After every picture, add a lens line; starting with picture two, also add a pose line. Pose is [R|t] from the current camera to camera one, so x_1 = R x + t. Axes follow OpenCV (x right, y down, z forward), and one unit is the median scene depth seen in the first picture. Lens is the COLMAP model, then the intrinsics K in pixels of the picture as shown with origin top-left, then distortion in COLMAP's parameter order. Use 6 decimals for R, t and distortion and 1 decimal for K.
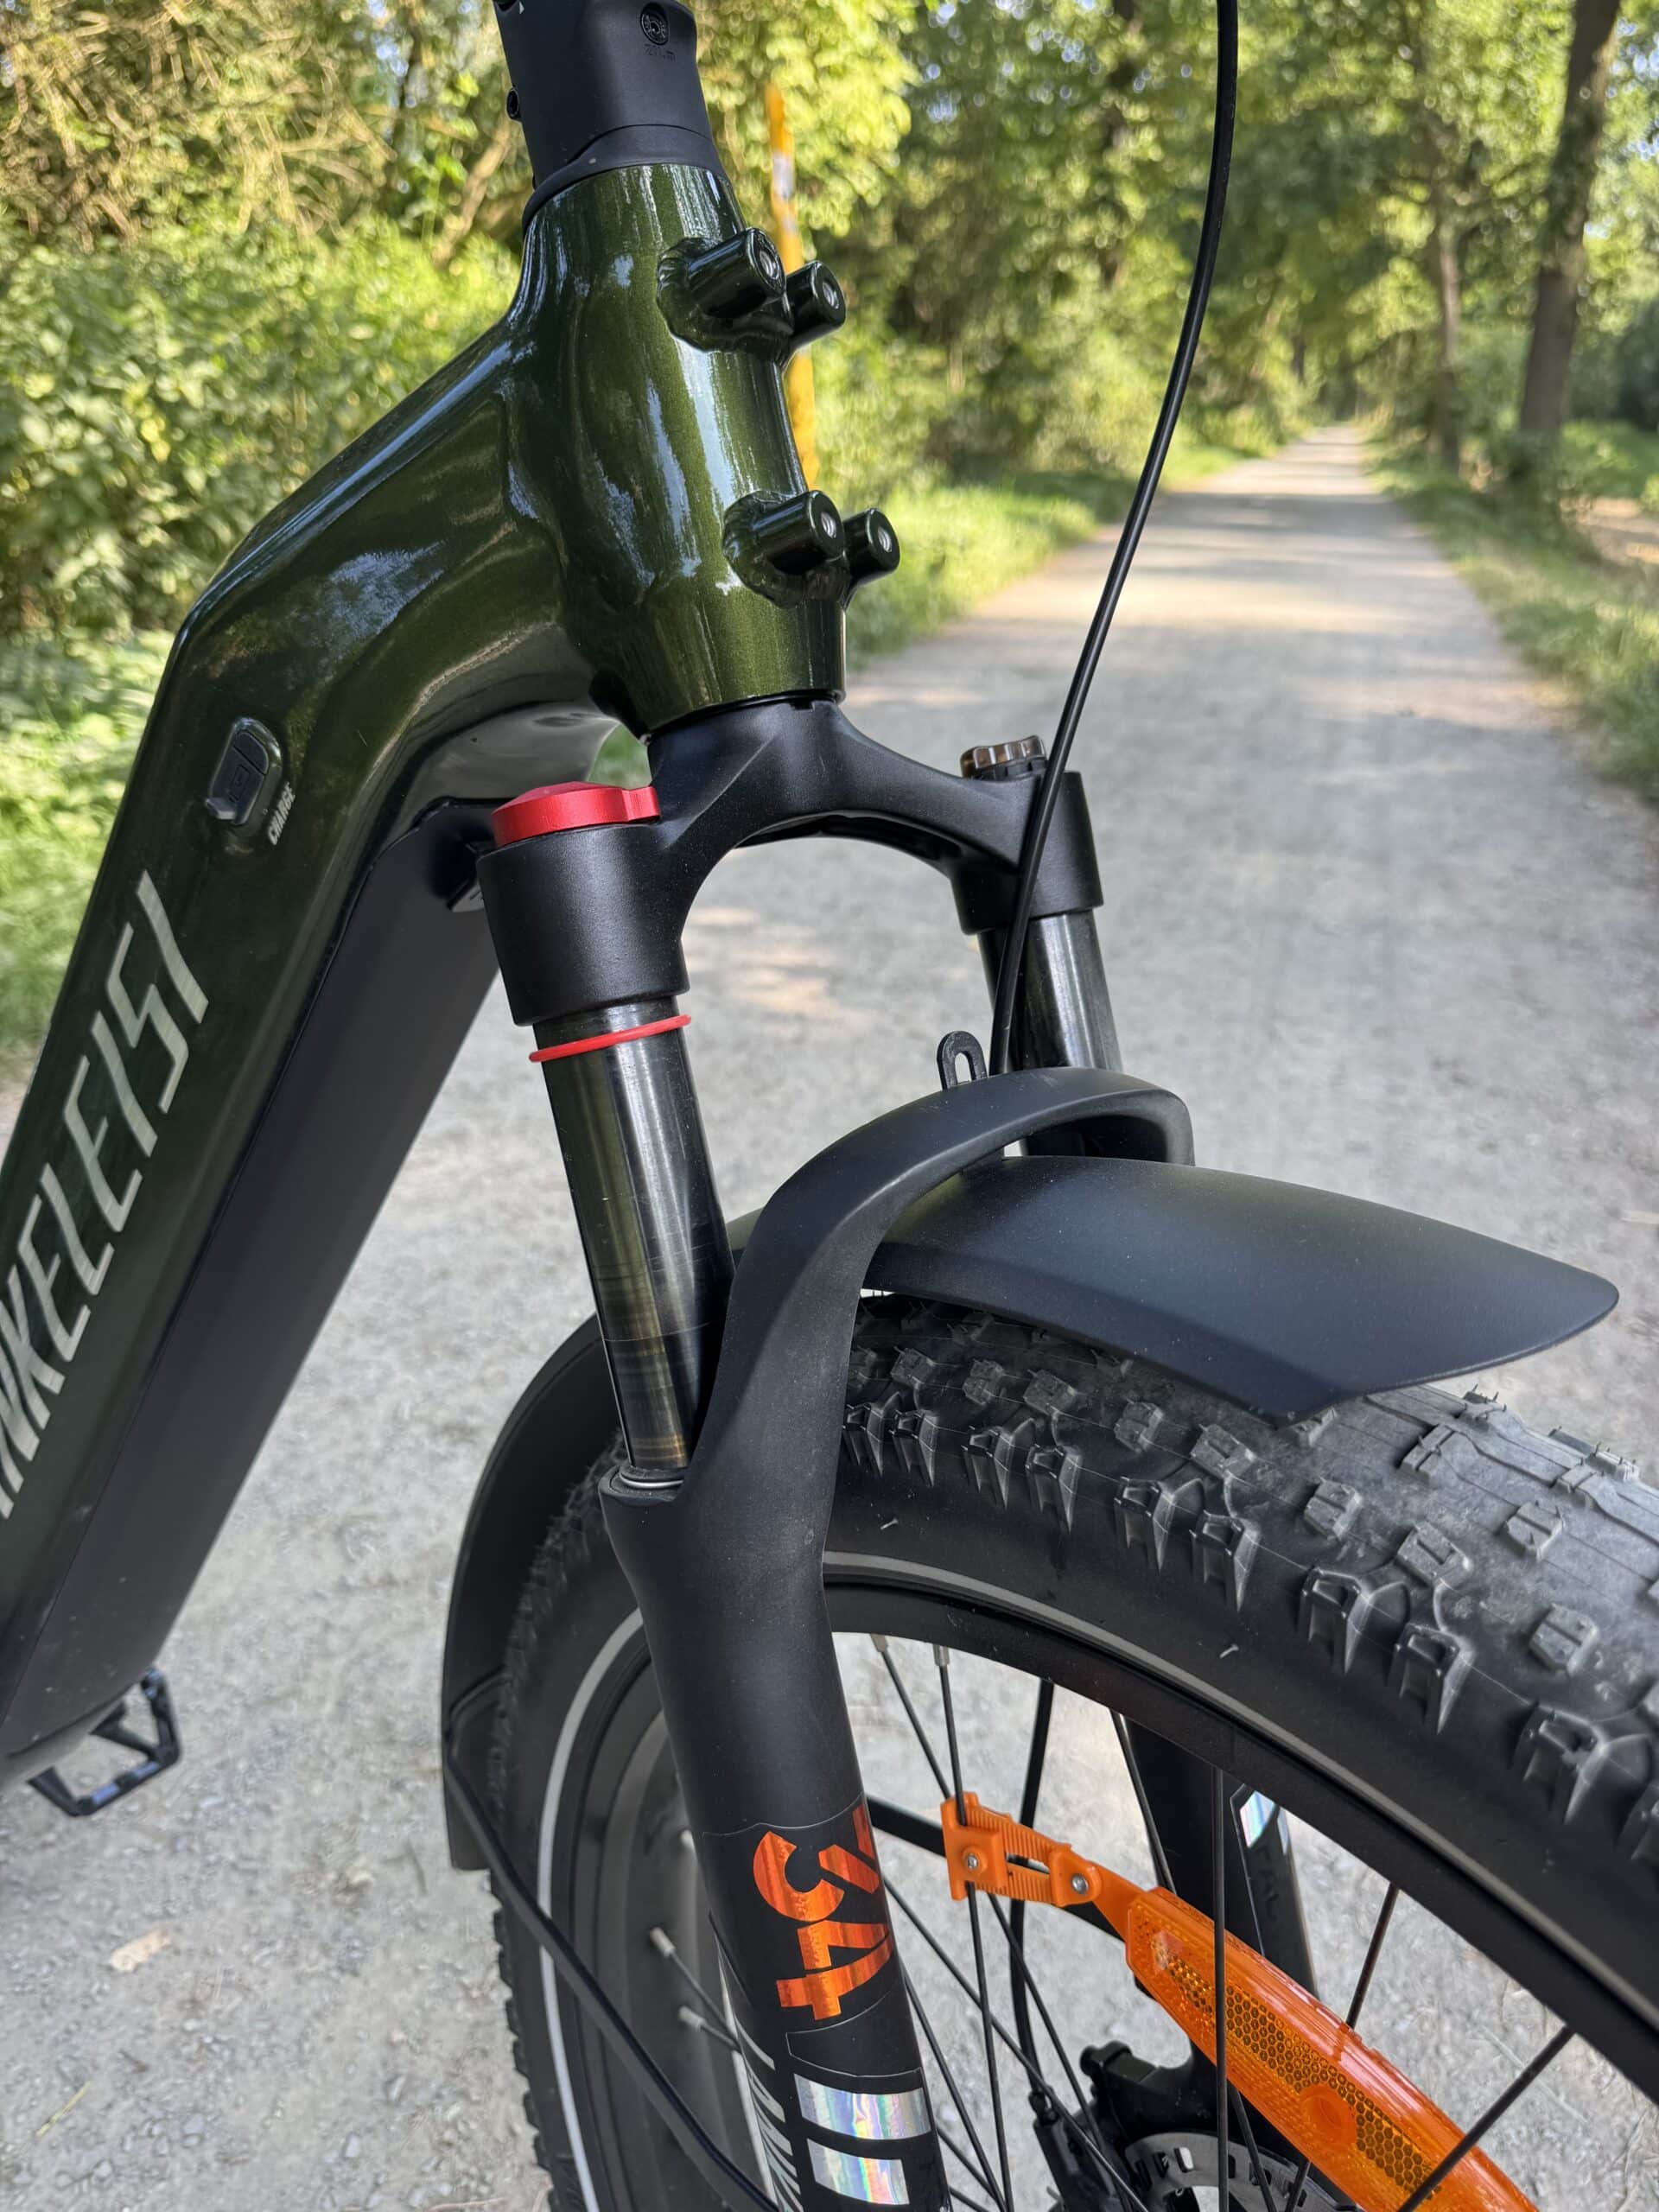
lens RADIAL K [[1749.3, 0, 826.5], [0, 1749.3, 1137.7], [0, 0, 1]] dist [-0.002111, 0.000353]
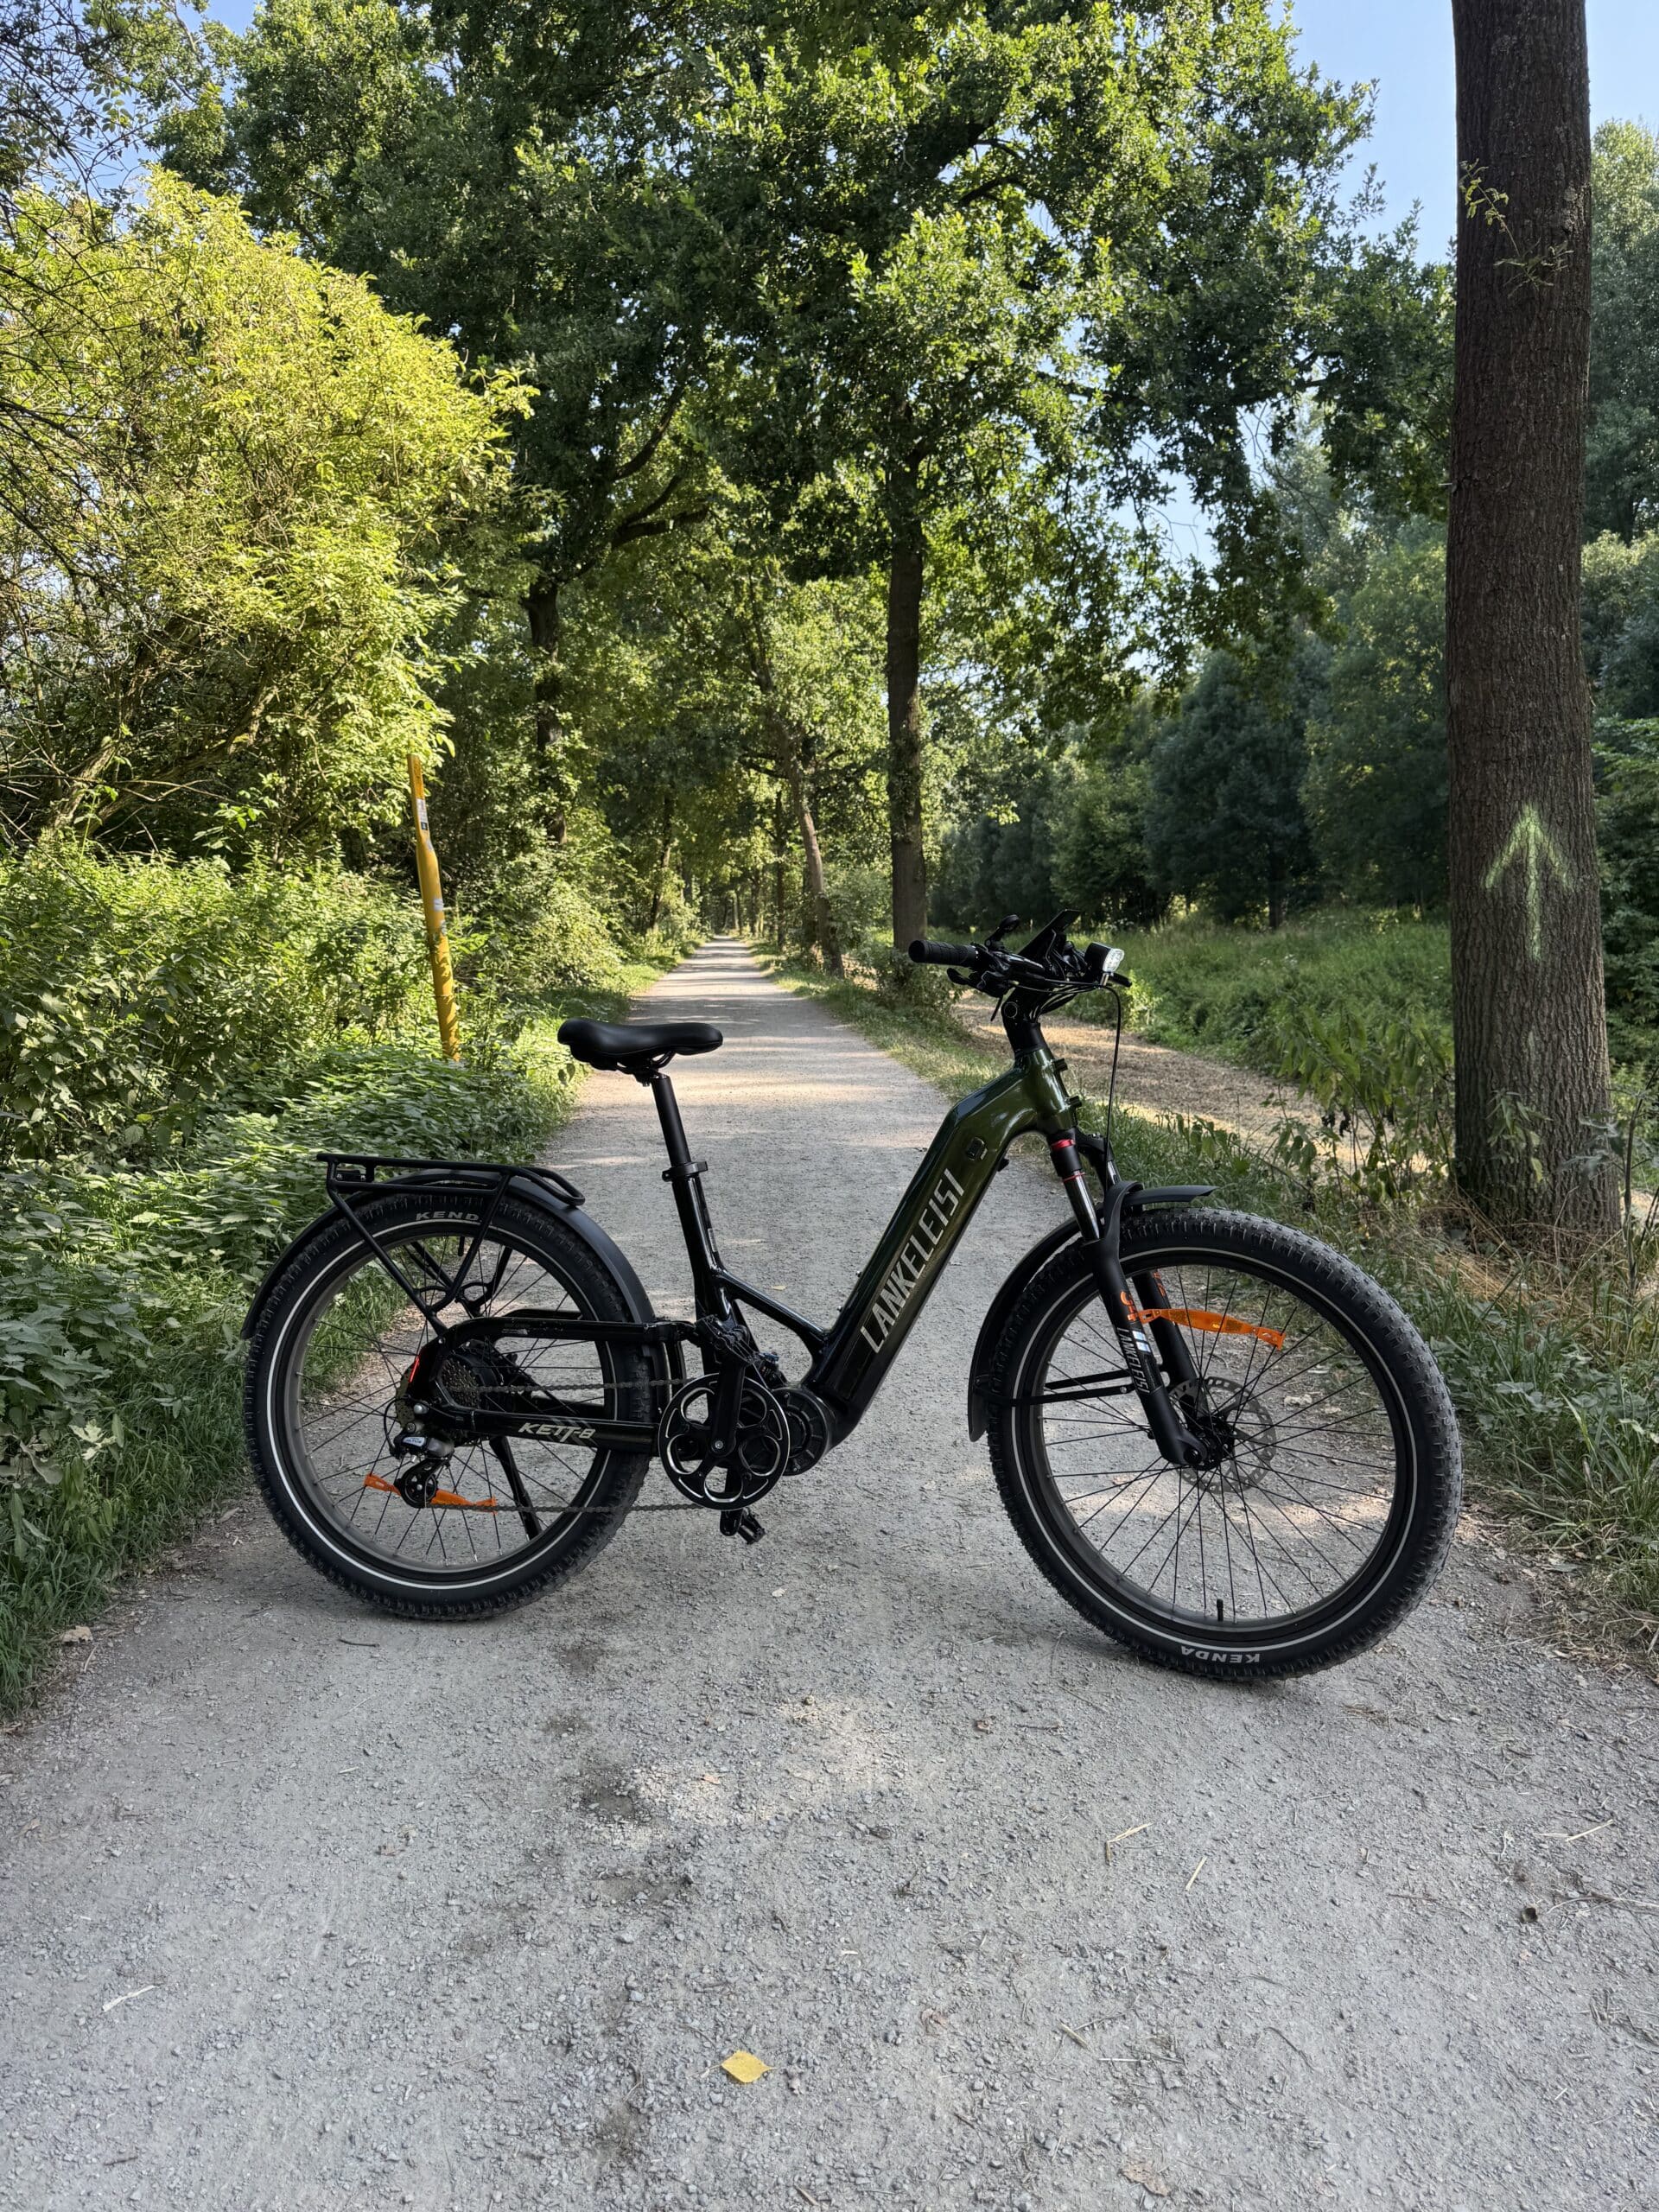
lens RADIAL K [[1742.4, 0, 829.5], [0, 1742.4, 1106.0], [0, 0, 1]] dist [-0.008118, -0.010790]
pose [[0.940494, -0.053141, 0.335629, -0.078482], [0.145067, 0.955959, -0.255145, 0.029904], [-0.307289, 0.288651, 0.906782, -0.114883]]
